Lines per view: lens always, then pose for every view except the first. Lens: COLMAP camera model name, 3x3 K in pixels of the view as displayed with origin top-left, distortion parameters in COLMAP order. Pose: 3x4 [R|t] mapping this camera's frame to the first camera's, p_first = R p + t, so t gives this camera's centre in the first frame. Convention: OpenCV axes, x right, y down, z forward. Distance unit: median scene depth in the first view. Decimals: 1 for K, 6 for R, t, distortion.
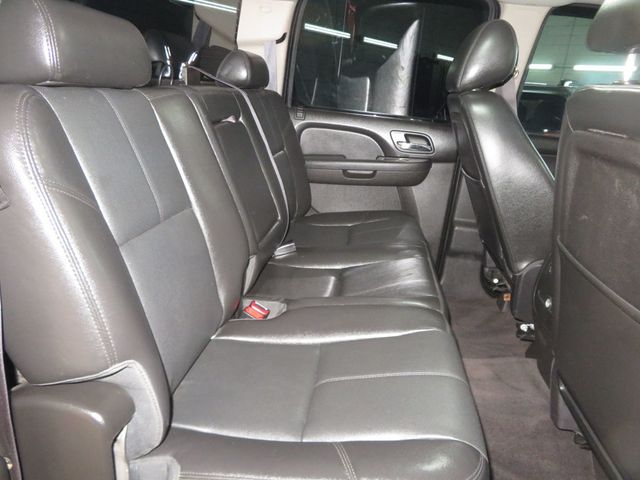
lens RADIAL K [[454.0, 0, 320.0], [0, 454.0, 240.0], [0, 0, 1]] dist [-0.012999, 0.000983]
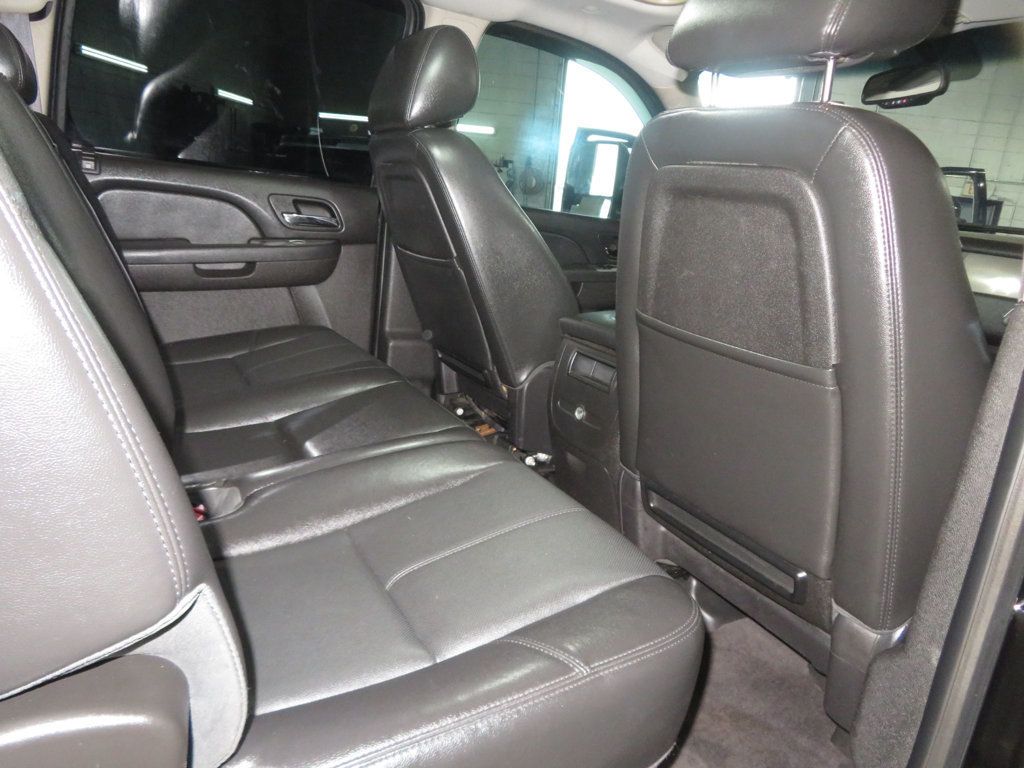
lens RADIAL K [[726.4, 0, 512.0], [0, 726.4, 384.0], [0, 0, 1]] dist [-0.012999, 0.000983]
pose [[0.808955, -0.138983, 0.571206, -0.170022], [0.145536, 0.988752, 0.034468, 0.021294], [-0.569572, 0.055248, 0.820083, 0.046411]]
